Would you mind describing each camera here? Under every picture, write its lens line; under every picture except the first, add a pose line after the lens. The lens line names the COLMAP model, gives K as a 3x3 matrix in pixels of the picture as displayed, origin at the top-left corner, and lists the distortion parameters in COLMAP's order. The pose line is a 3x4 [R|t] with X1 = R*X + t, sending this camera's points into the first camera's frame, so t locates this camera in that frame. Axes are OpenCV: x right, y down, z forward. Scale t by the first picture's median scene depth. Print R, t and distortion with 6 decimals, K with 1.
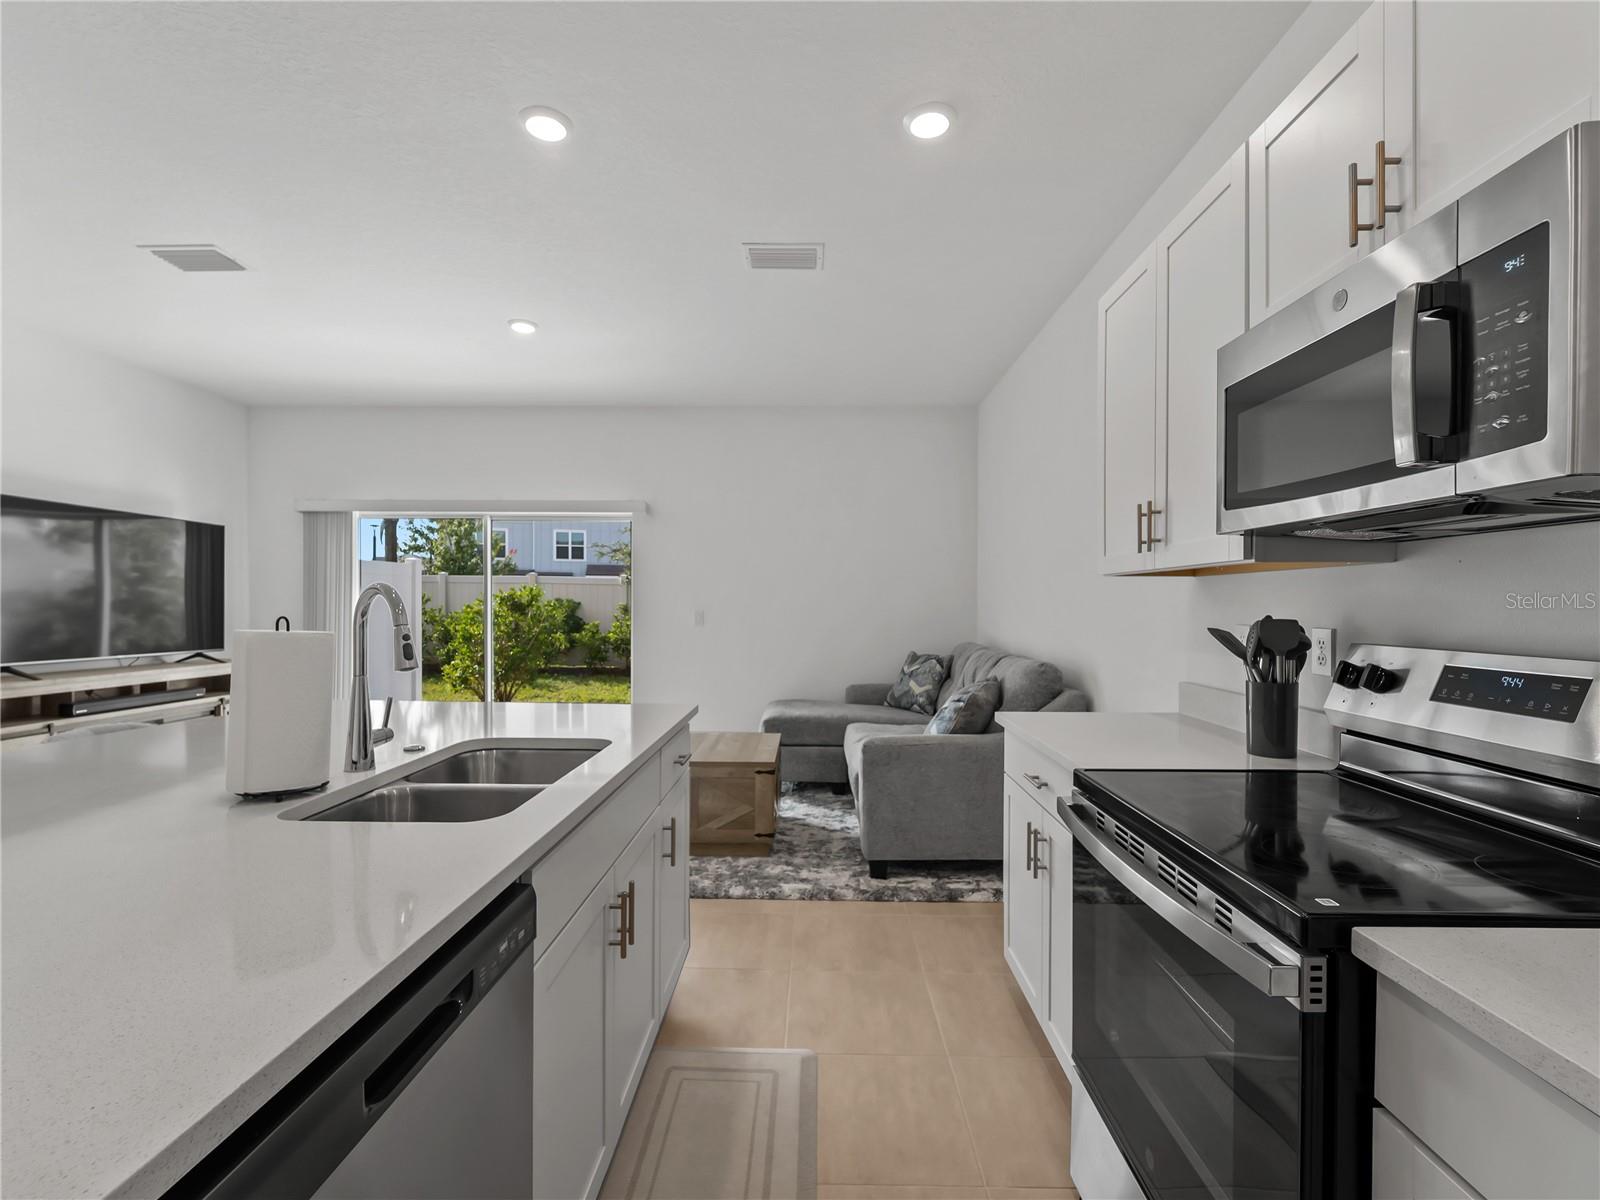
lens RADIAL K [[729.2, 0, 803.3], [0, 729.2, 603.7], [0, 0, 1]] dist [0.003610, 0.000234]
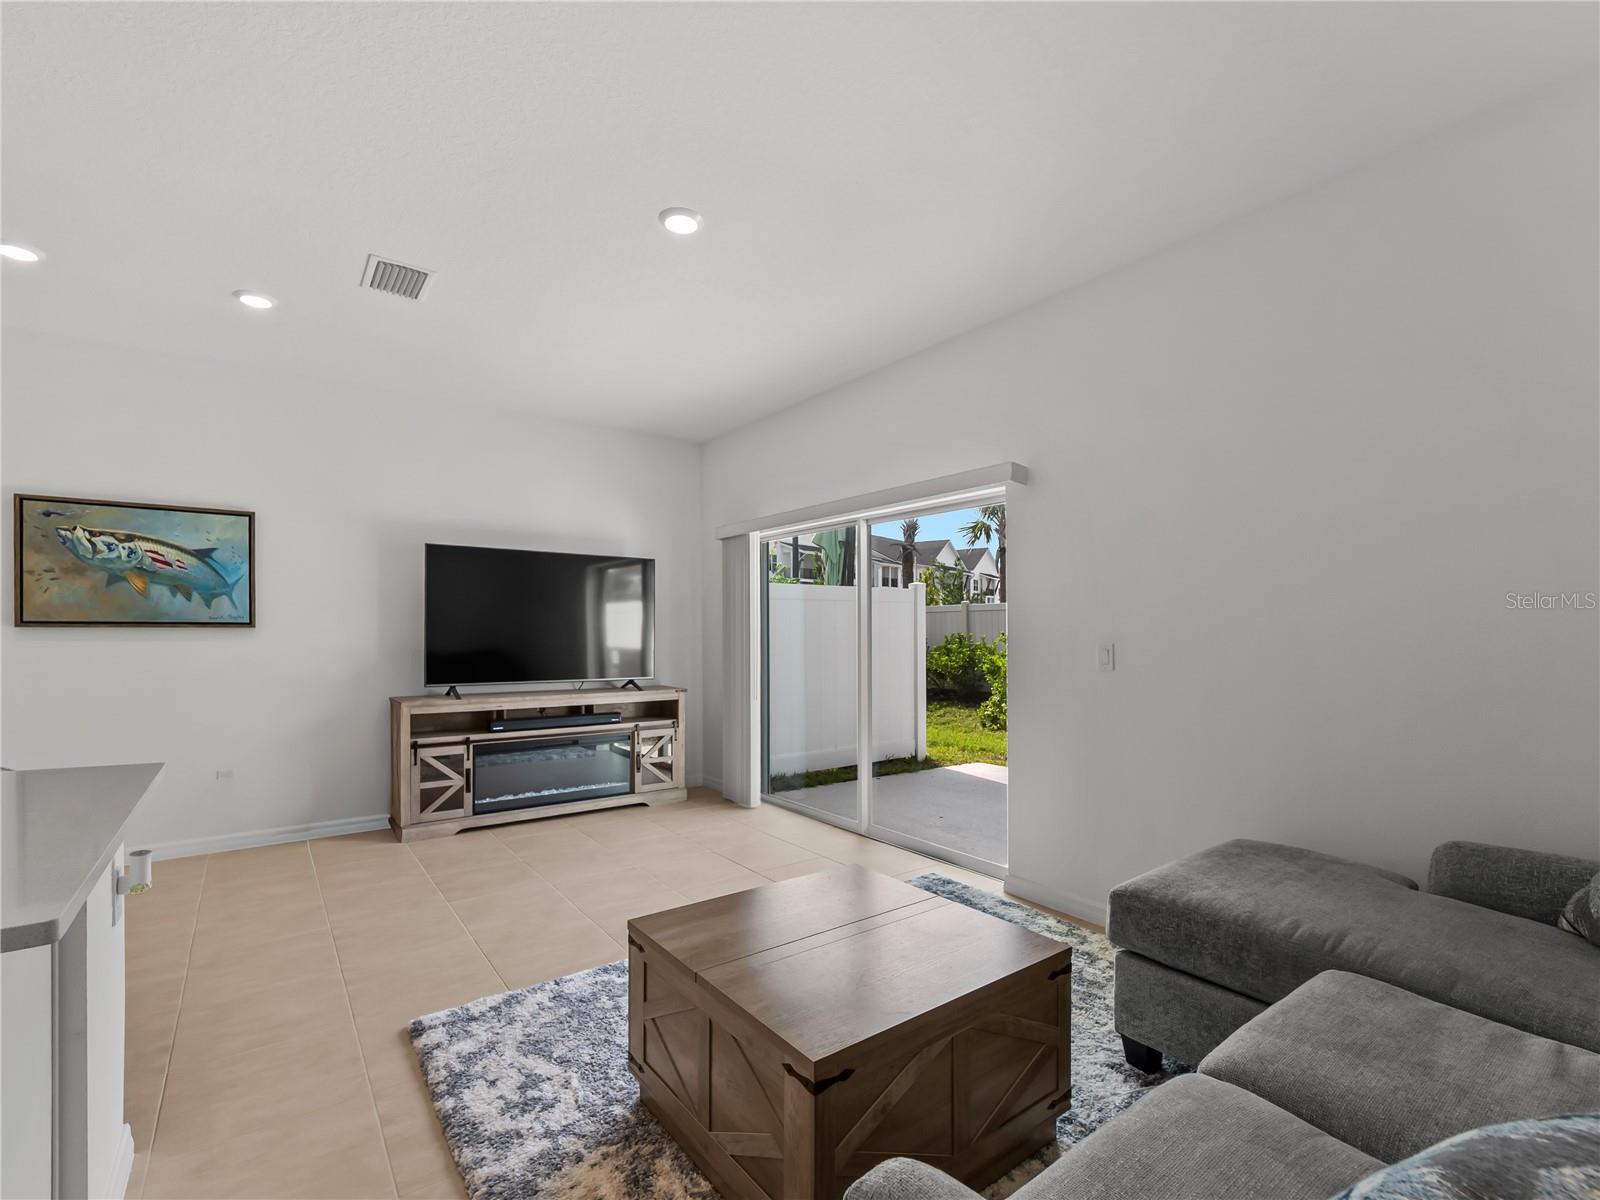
lens RADIAL K [[733.0, 0, 789.0], [0, 733.0, 642.0], [0, 0, 1]] dist [-0.000686, 0.000007]
pose [[0.605123, 0.002476, -0.796129, 0.217508], [0.009026, 0.999910, 0.009969, 0.004723], [0.796081, -0.013218, 0.605045, 0.695003]]
